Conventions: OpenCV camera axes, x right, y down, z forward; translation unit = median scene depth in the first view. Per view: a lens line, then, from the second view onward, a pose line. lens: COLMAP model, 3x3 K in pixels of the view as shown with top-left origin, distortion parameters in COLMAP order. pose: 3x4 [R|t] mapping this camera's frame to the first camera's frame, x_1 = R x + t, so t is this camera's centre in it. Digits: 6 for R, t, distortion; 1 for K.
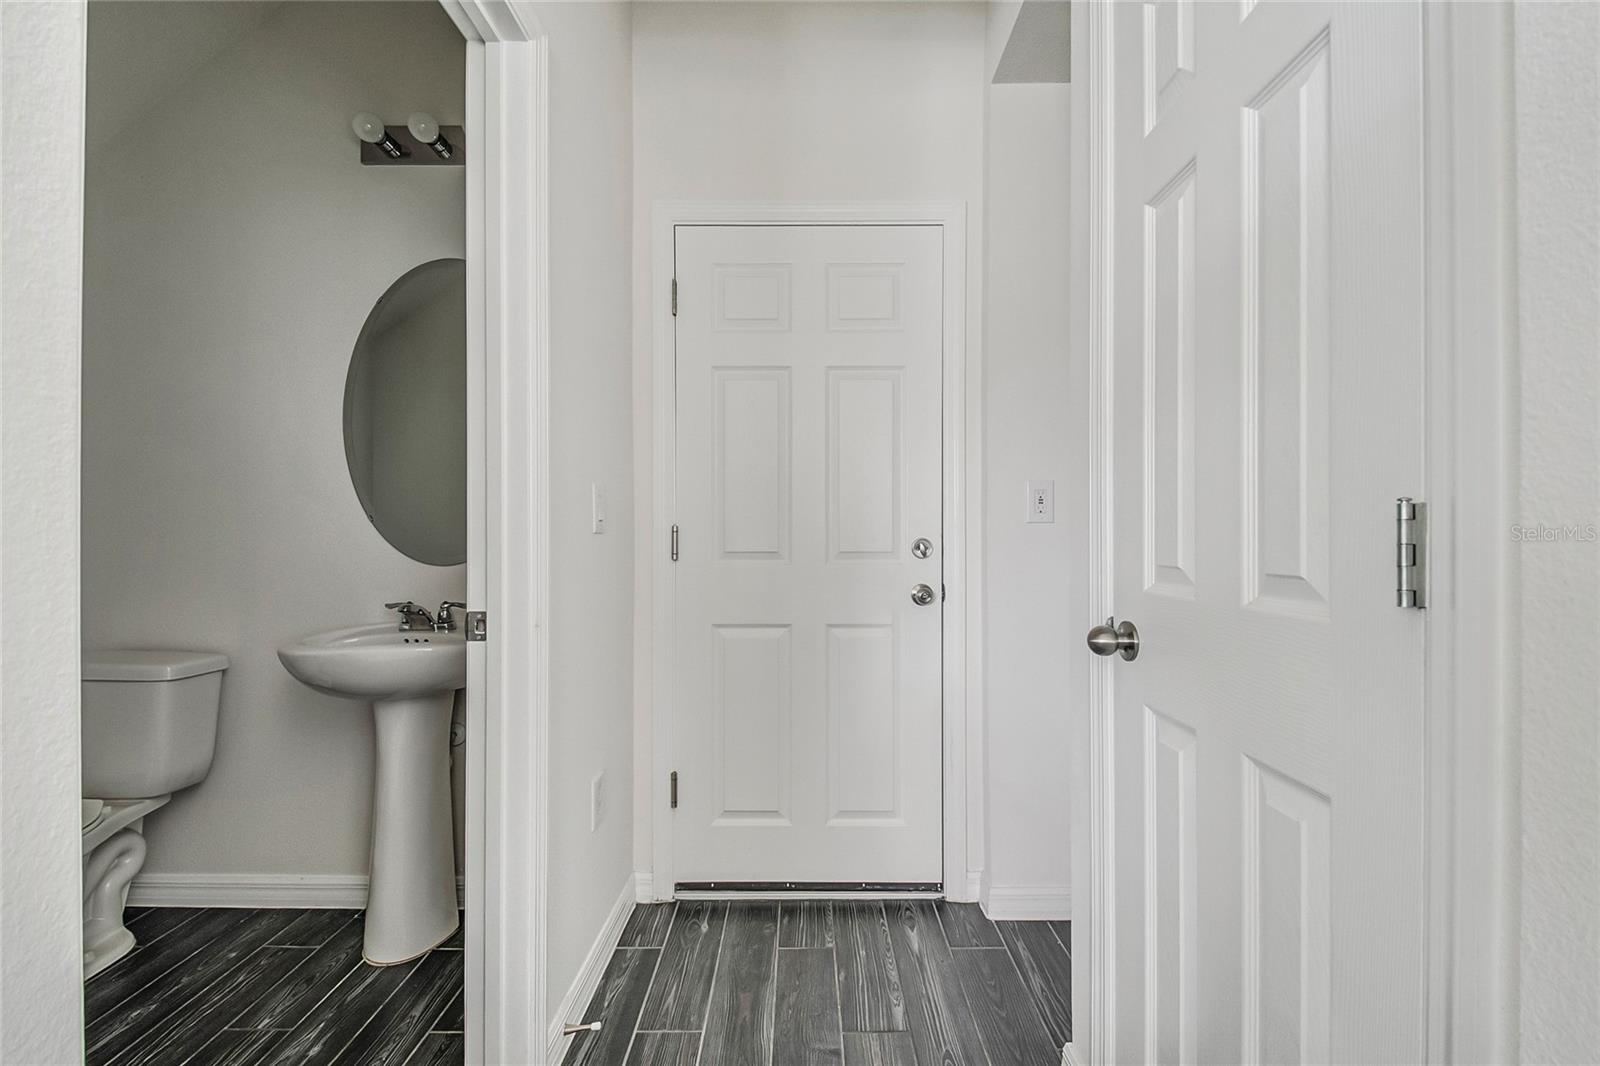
lens RADIAL K [[706.5, 0, 804.1], [0, 706.5, 546.8], [0, 0, 1]] dist [0.009565, -0.016568]
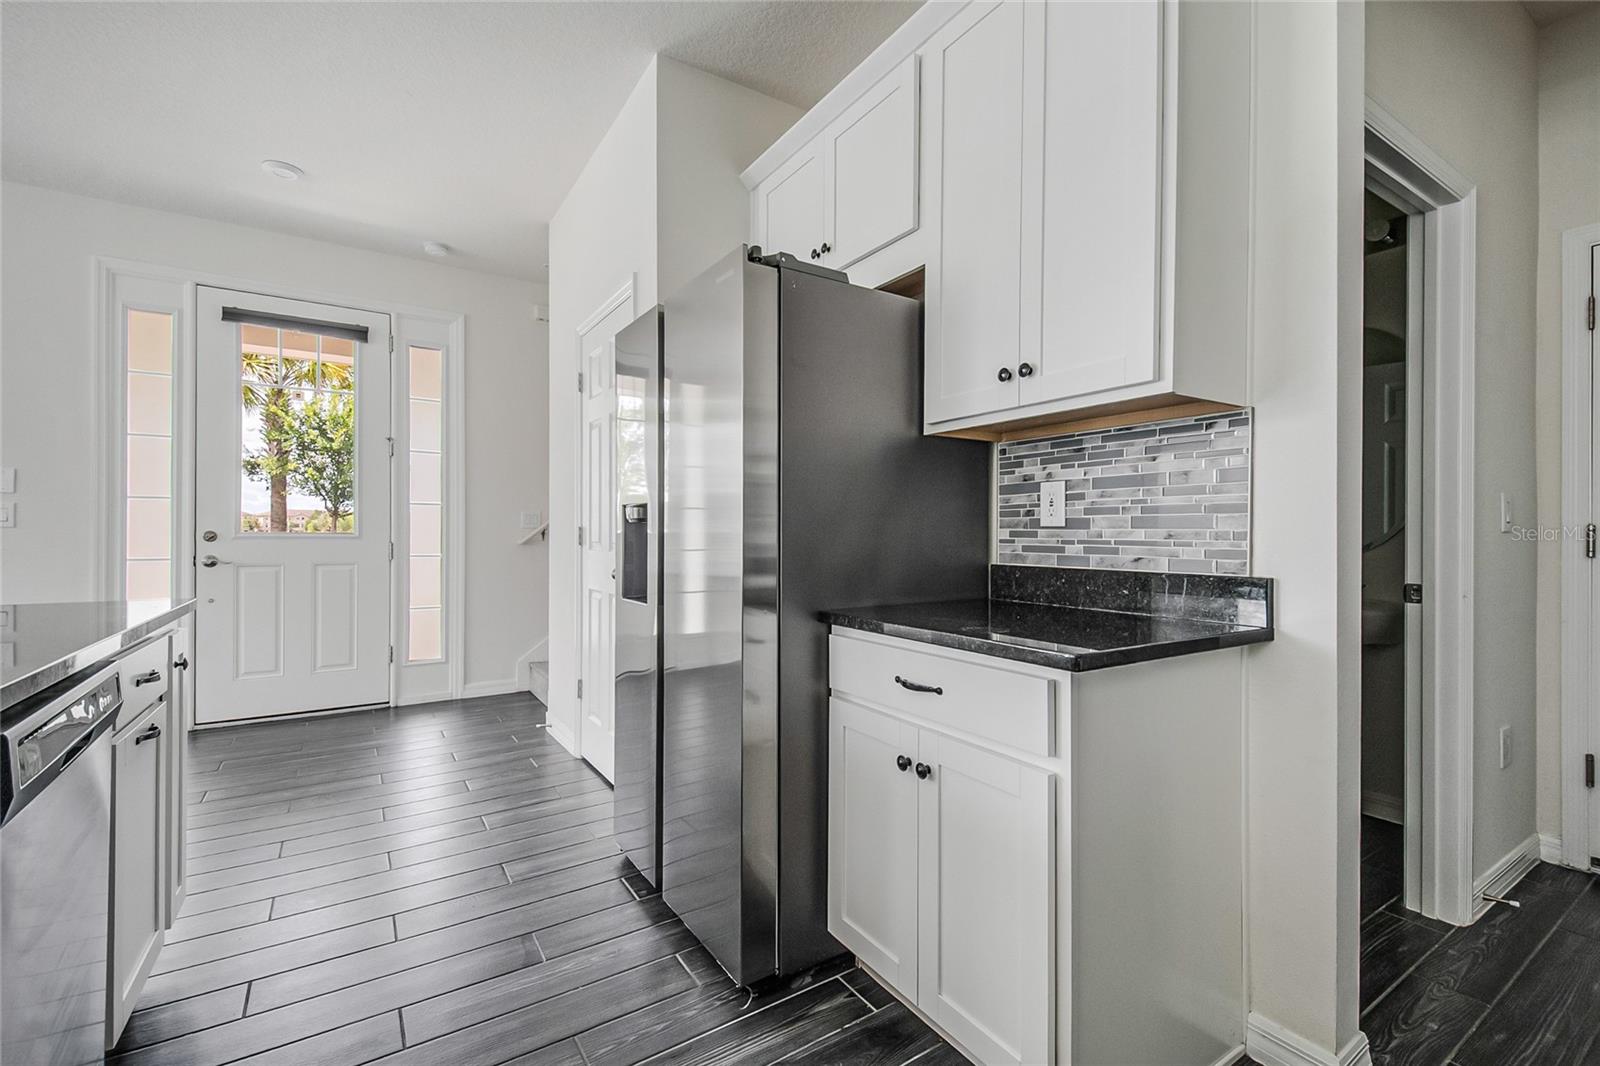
lens RADIAL K [[681.1, 0, 800.0], [0, 681.1, 533.0], [0, 0, 1]] dist [0.003217, -0.000912]
pose [[0.544204, -0.000892, -0.838953, 0.044974], [-0.013553, 0.999860, -0.009855, 0.011303], [0.838844, 0.016733, 0.544115, -0.762605]]
